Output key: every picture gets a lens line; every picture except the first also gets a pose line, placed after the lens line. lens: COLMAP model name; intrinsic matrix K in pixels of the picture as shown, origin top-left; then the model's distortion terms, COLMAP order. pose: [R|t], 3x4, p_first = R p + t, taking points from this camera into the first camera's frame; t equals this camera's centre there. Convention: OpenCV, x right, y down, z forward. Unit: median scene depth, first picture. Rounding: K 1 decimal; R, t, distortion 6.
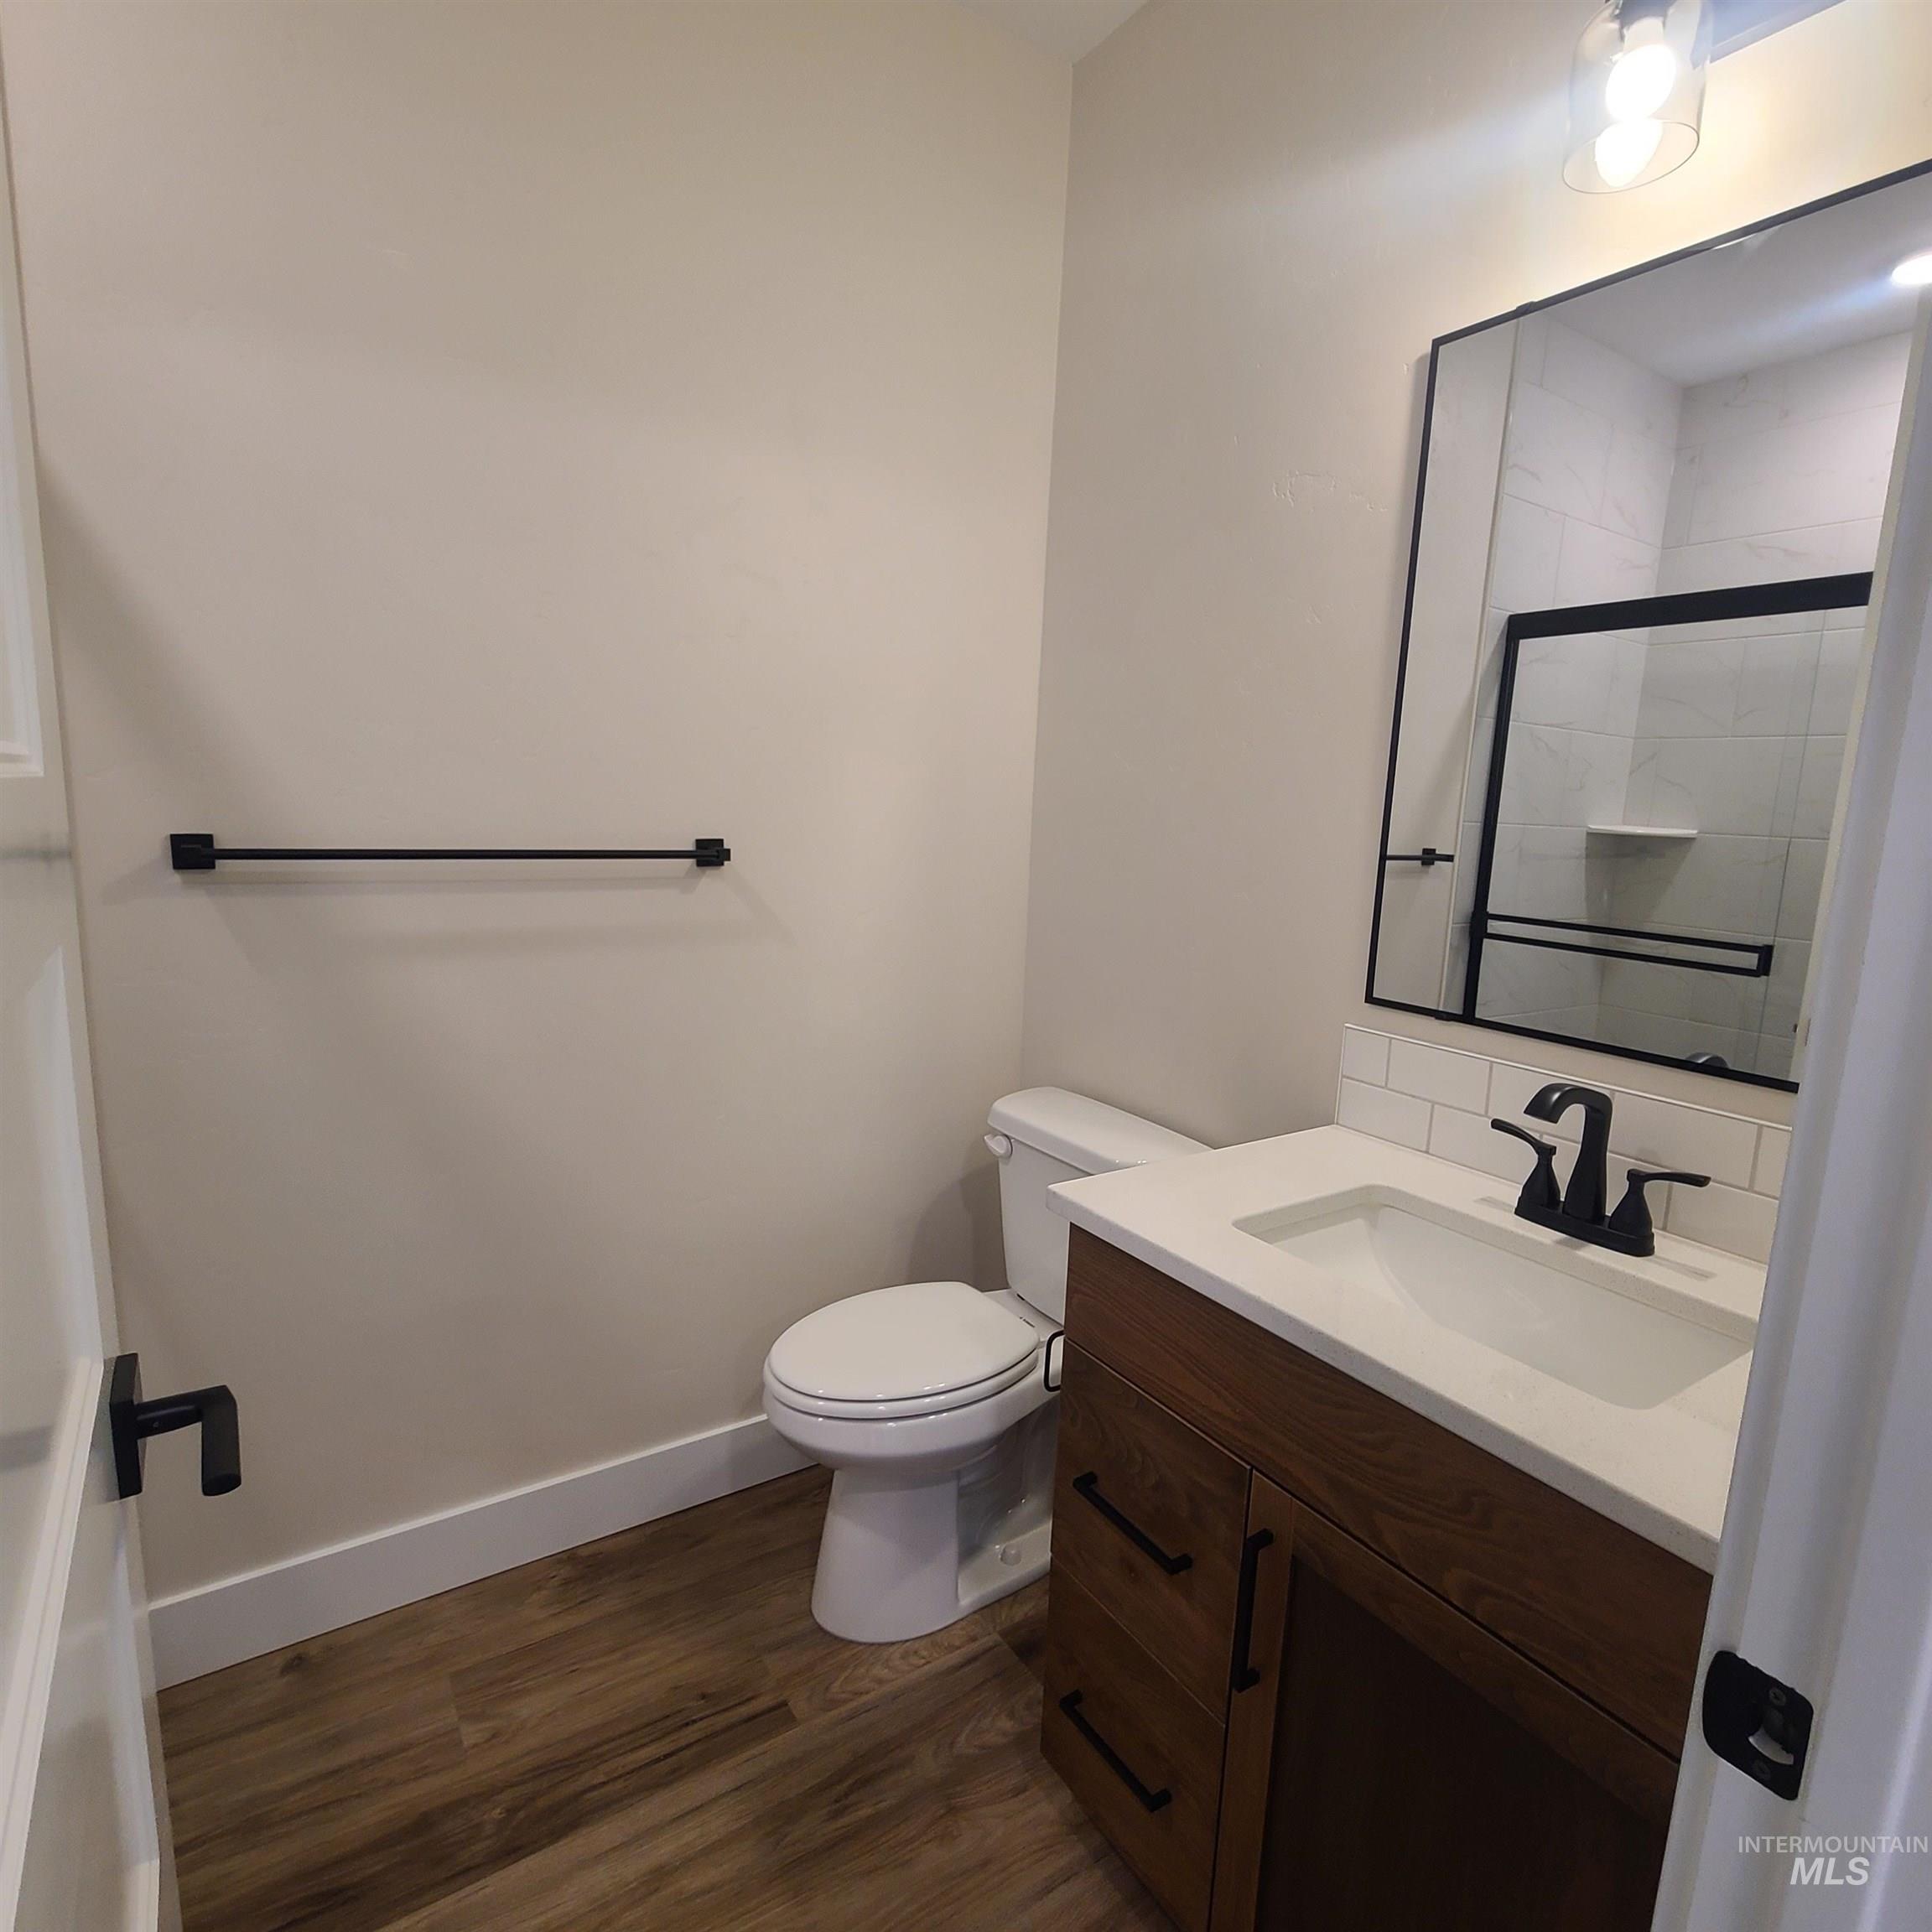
lens RADIAL K [[1064.2, 0, 969.7], [0, 1064.2, 969.7], [0, 0, 1]] dist [-0.002136, -0.000796]
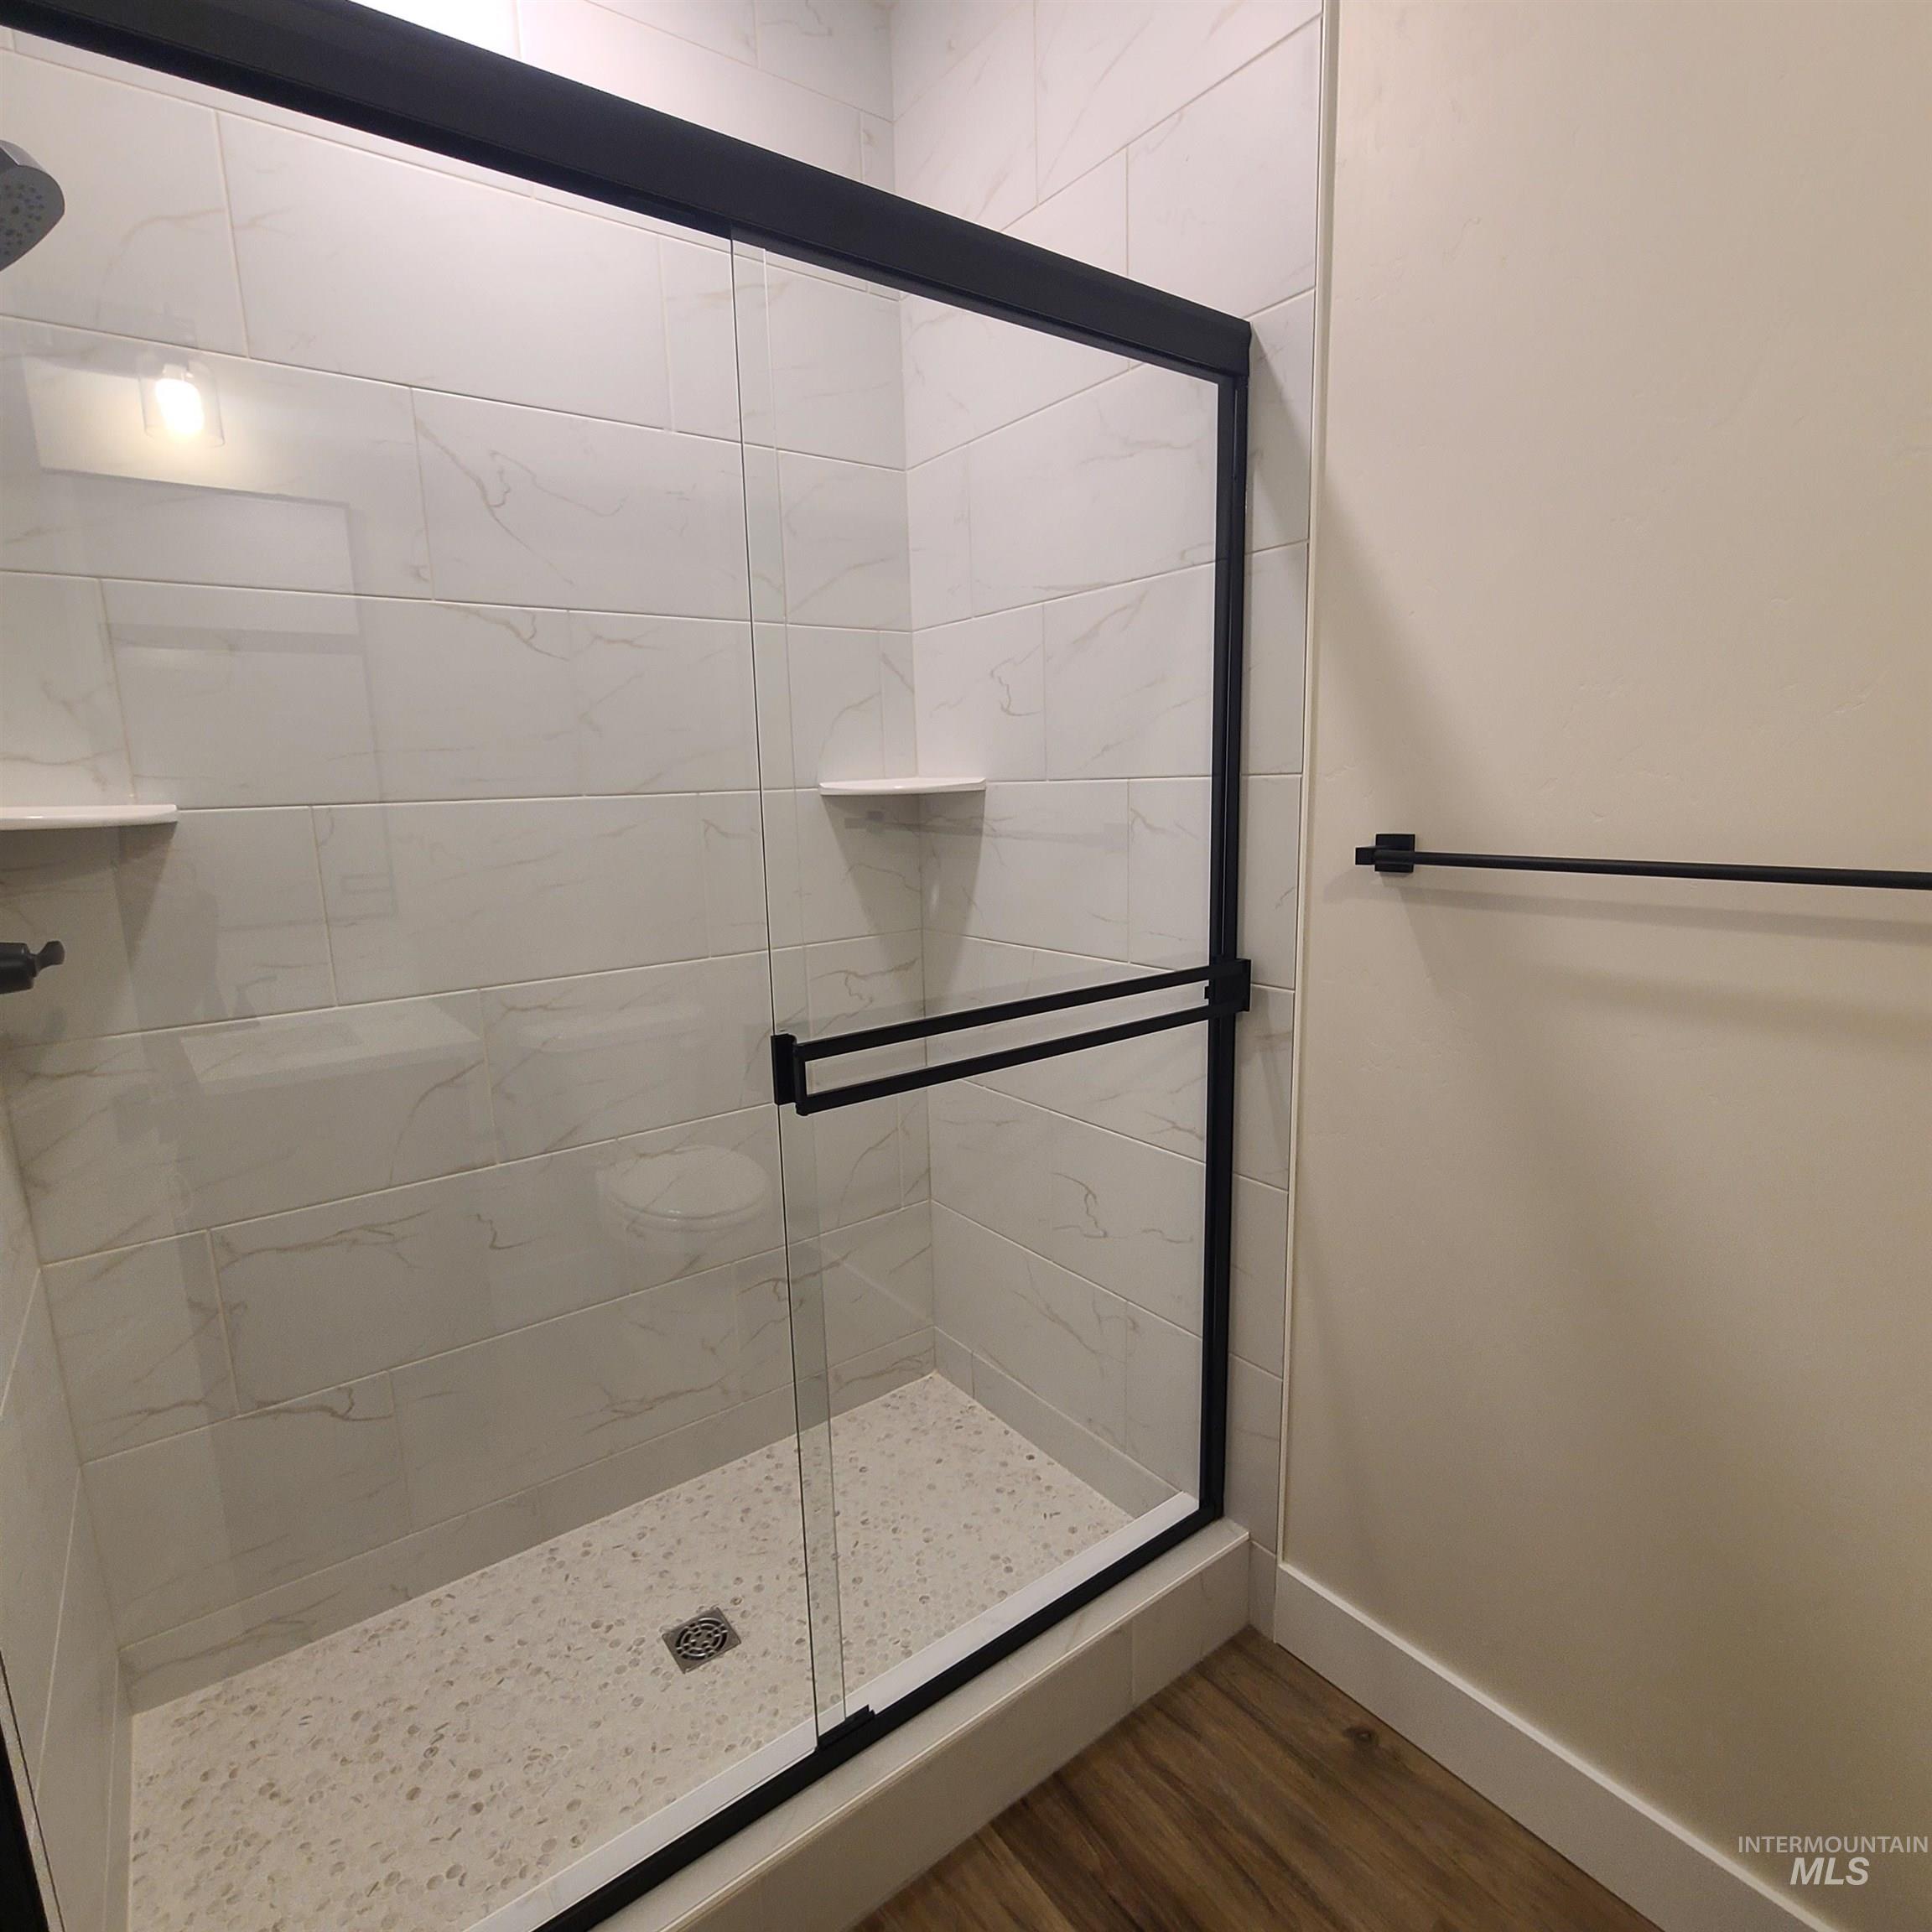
lens RADIAL K [[1064.2, 0, 969.8], [0, 1064.2, 967.3], [0, 0, 1]] dist [-0.002136, -0.000796]
pose [[0.037984, 0.138435, -0.989643, 0.184500], [-0.129904, 0.982638, 0.132469, -0.085454], [0.990799, 0.123527, 0.055308, 0.570846]]
